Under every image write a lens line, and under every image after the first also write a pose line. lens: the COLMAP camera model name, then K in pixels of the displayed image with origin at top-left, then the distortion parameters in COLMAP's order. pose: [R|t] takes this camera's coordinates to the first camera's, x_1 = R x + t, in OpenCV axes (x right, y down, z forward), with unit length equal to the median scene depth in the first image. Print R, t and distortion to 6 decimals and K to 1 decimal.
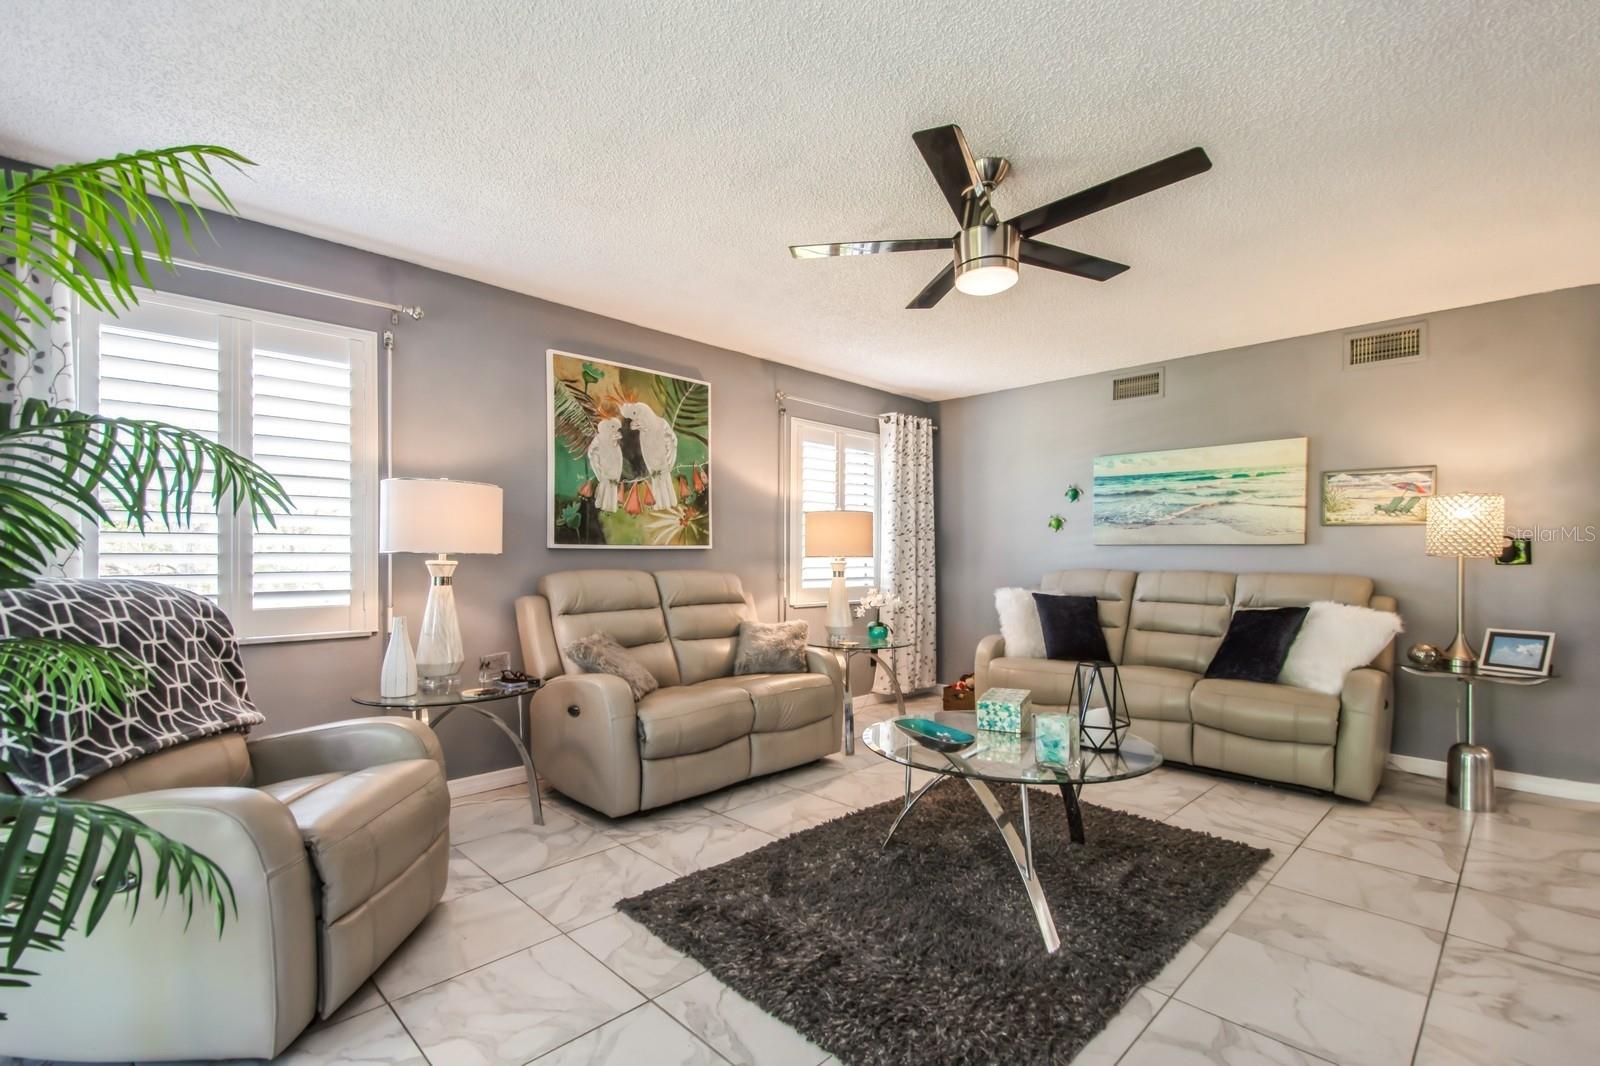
lens RADIAL K [[715.2, 0, 808.7], [0, 715.2, 560.4], [0, 0, 1]] dist [0.019251, -0.011451]
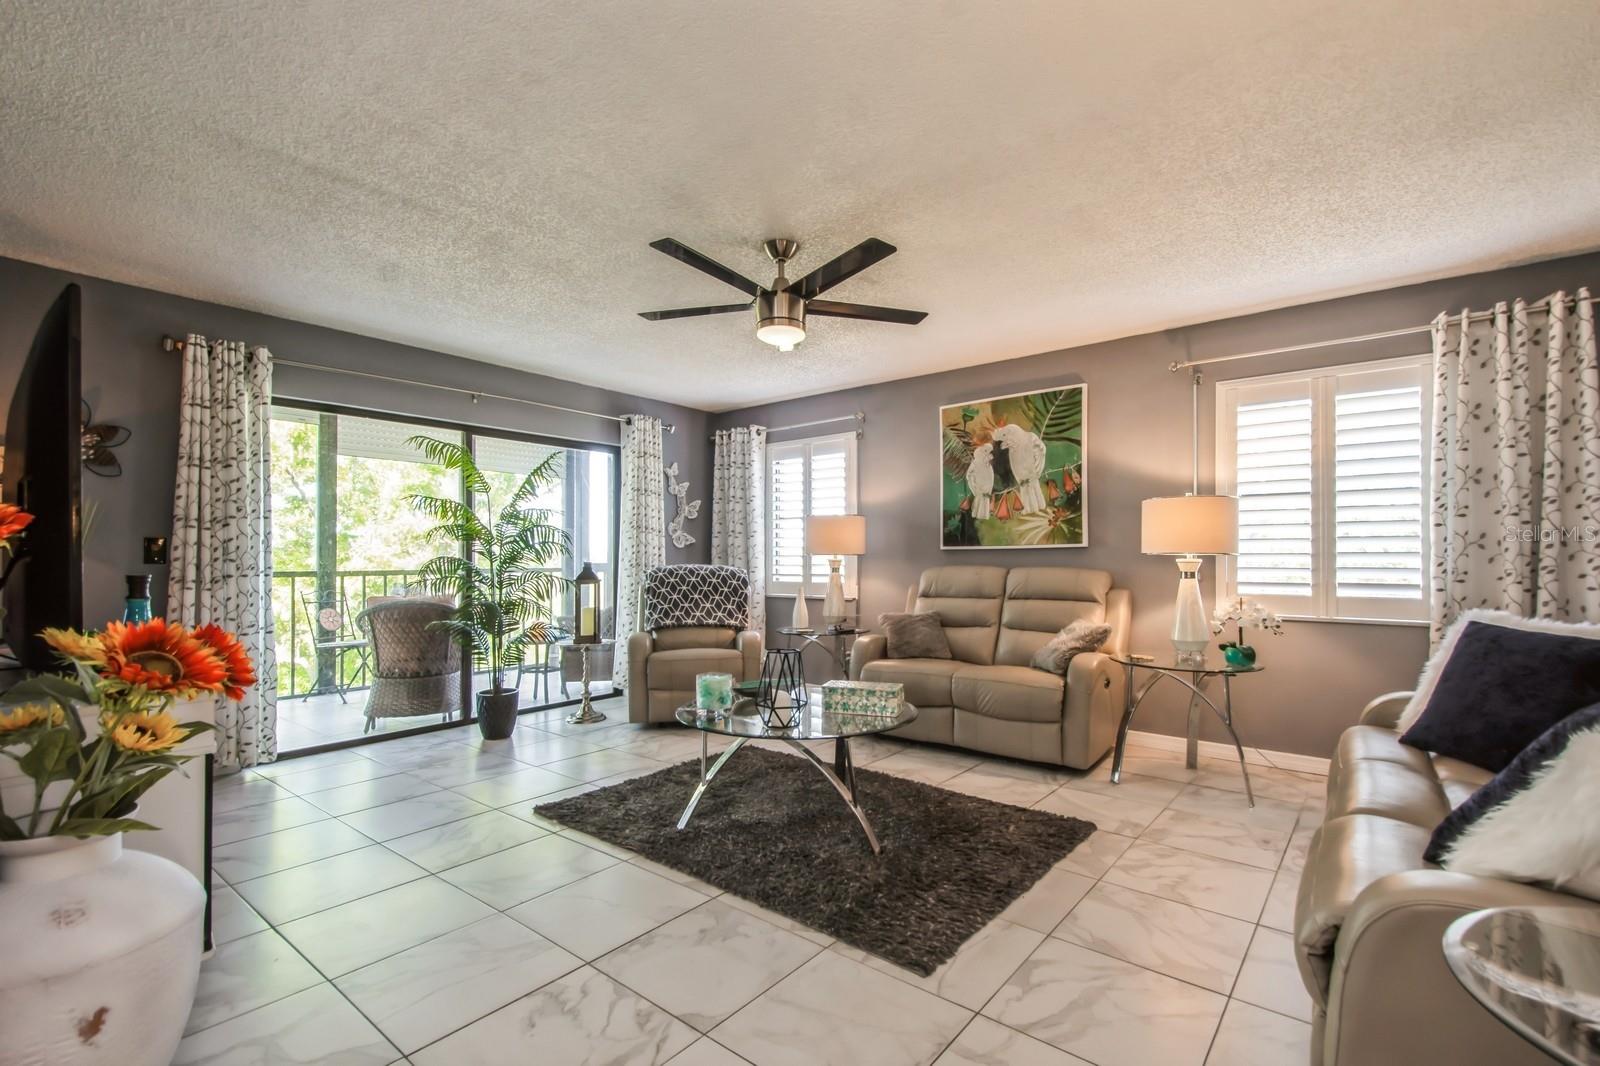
lens RADIAL K [[715.2, 0, 820.1], [0, 715.2, 549.6], [0, 0, 1]] dist [0.019251, -0.011451]
pose [[0.117064, -0.020740, -0.992908, 0.907740], [-0.003390, 0.999768, -0.021283, 0.011656], [0.993119, 0.005857, 0.116966, 0.561819]]
